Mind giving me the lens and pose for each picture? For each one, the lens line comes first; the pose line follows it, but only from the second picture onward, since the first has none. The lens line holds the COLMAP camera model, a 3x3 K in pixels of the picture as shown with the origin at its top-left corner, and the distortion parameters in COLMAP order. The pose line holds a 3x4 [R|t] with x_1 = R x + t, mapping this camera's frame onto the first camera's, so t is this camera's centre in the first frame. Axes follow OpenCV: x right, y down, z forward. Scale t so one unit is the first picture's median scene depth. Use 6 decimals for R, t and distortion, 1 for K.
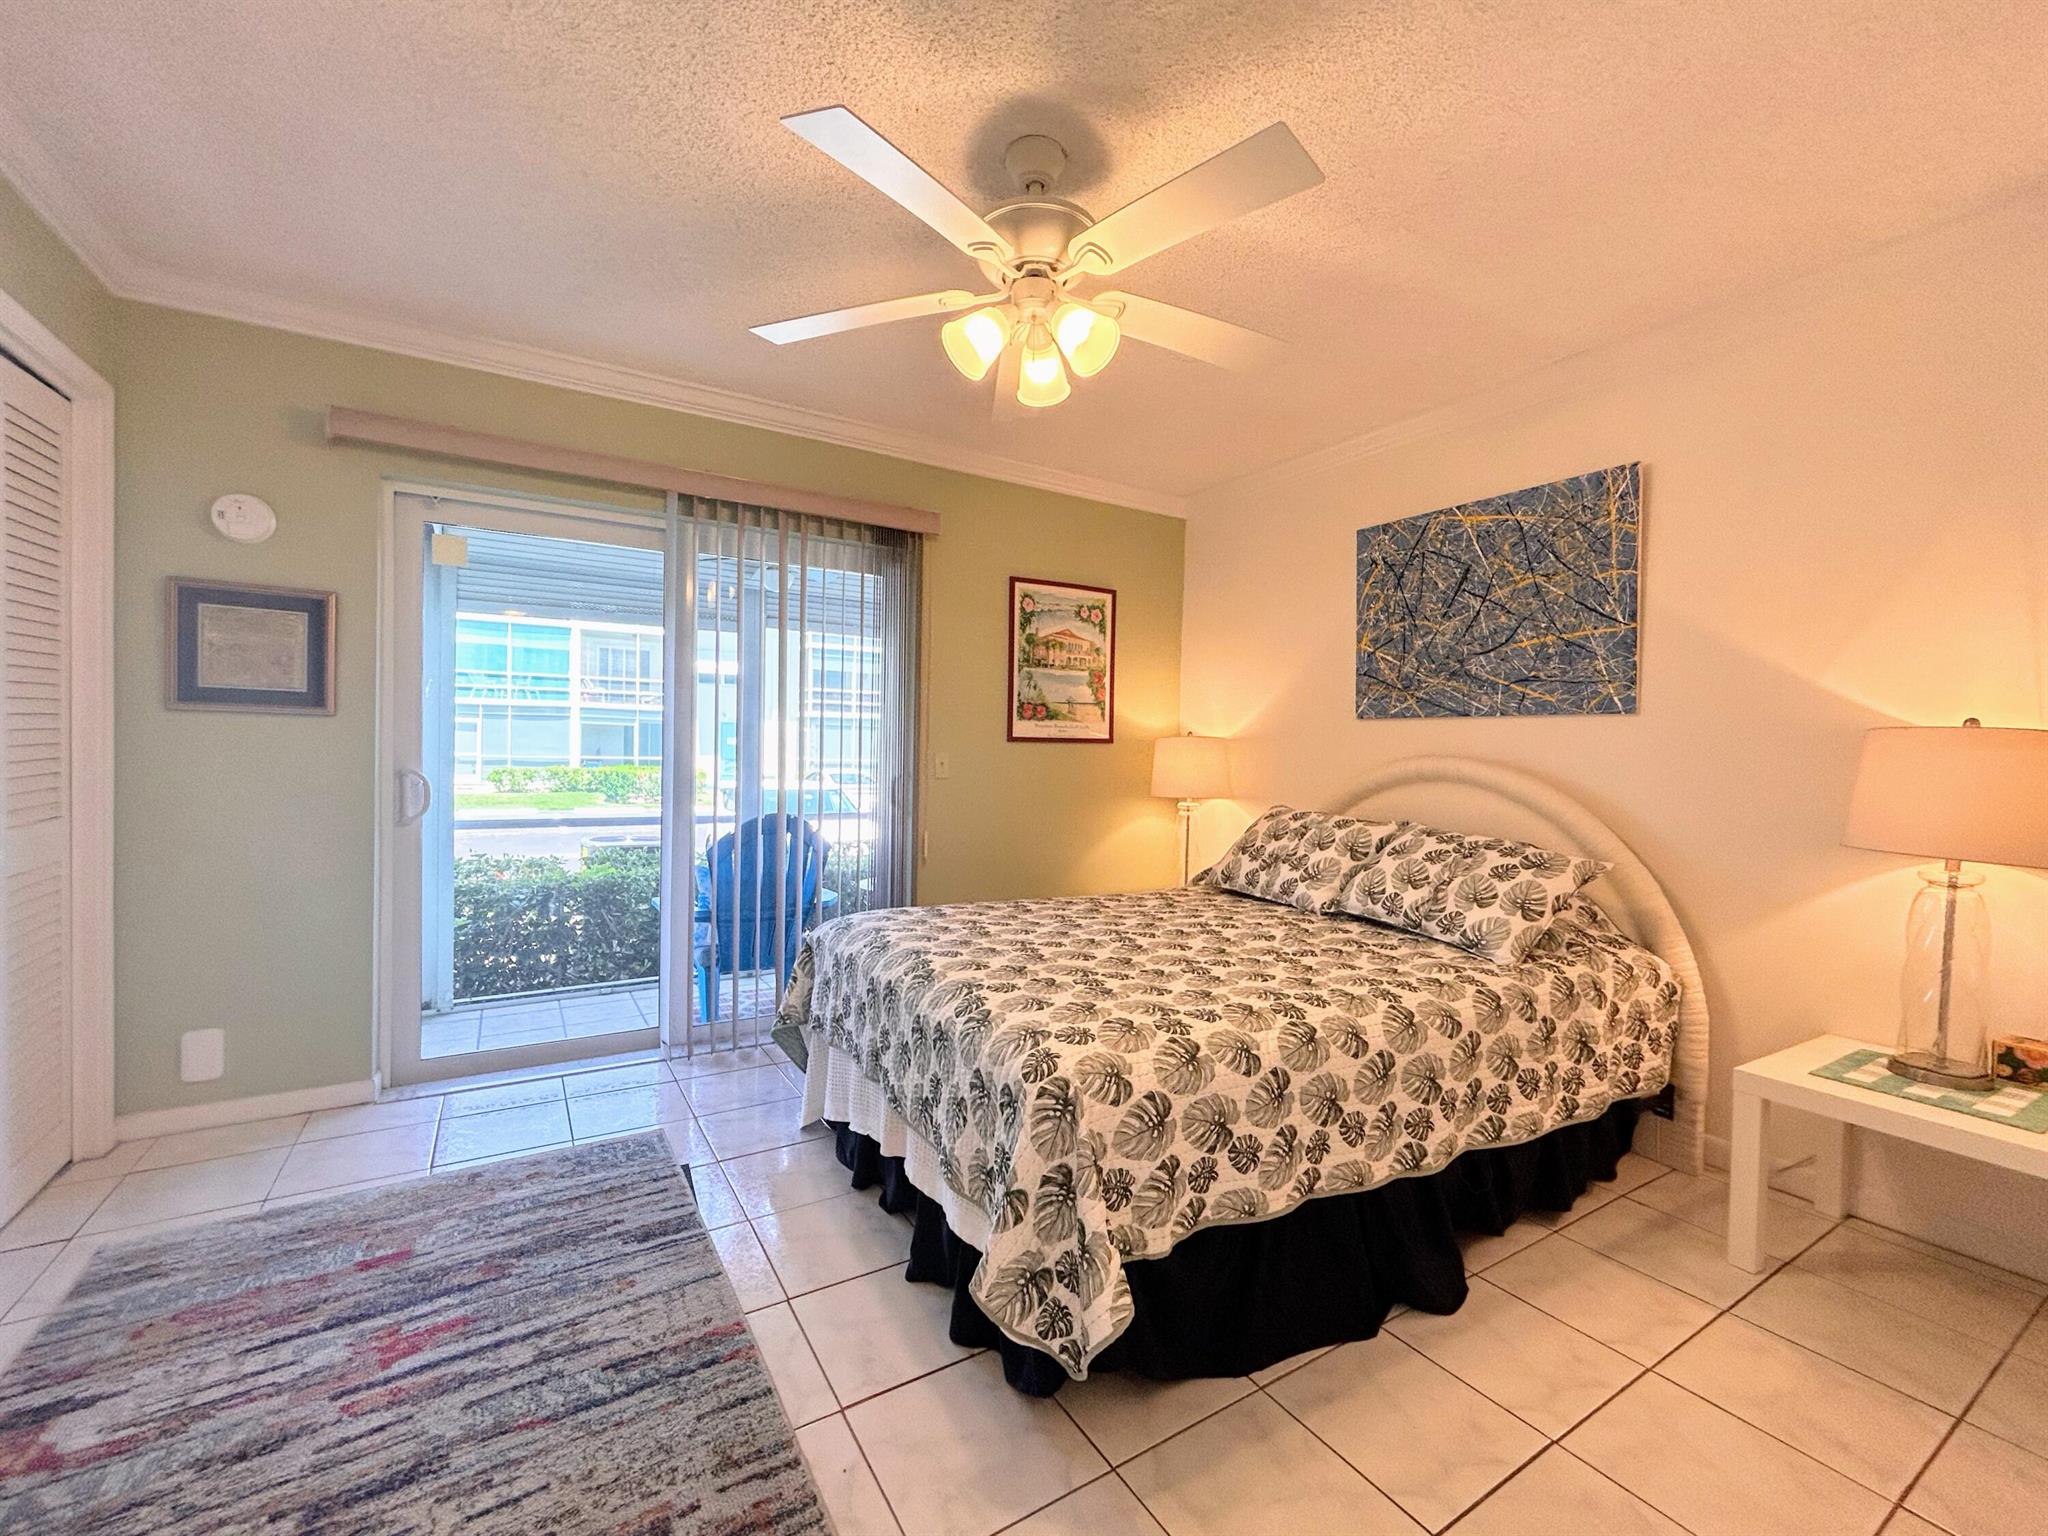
lens RADIAL K [[827.2, 0, 1010.0], [0, 827.2, 769.1], [0, 0, 1]] dist [0.000863, -0.000174]
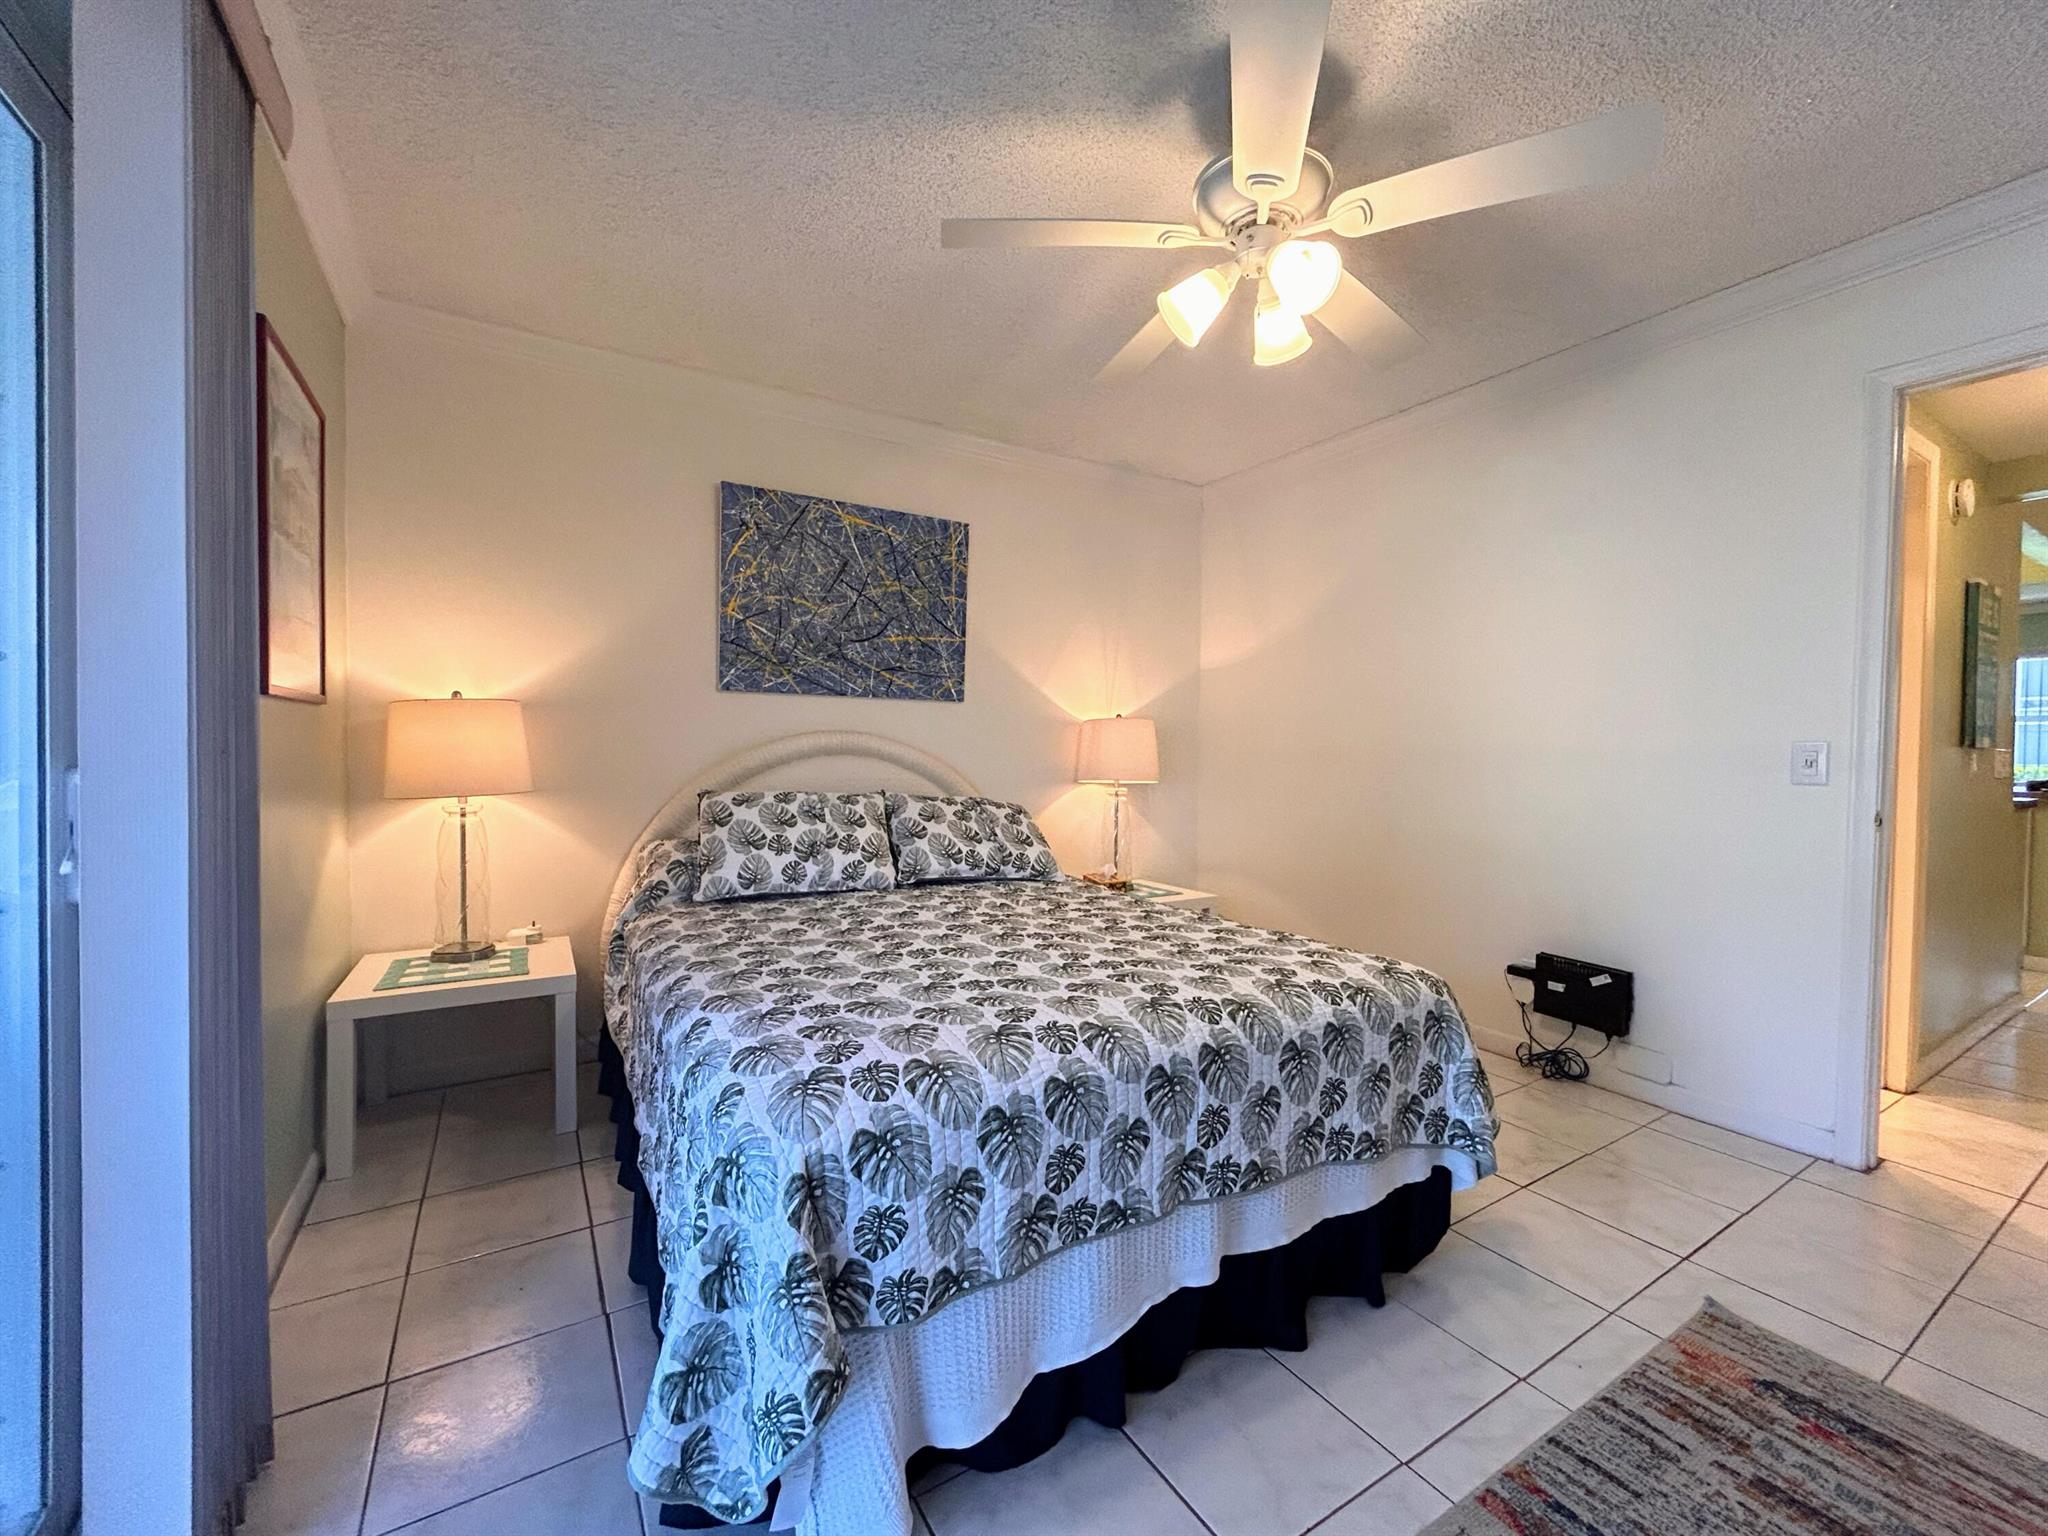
lens RADIAL K [[827.2, 0, 1028.4], [0, 827.2, 766.6], [0, 0, 1]] dist [0.000863, -0.000174]
pose [[0.008489, -0.040360, 0.999149, -0.595082], [0.010692, 0.999132, 0.040269, -0.011255], [-0.999907, 0.010341, 0.008914, 0.793324]]
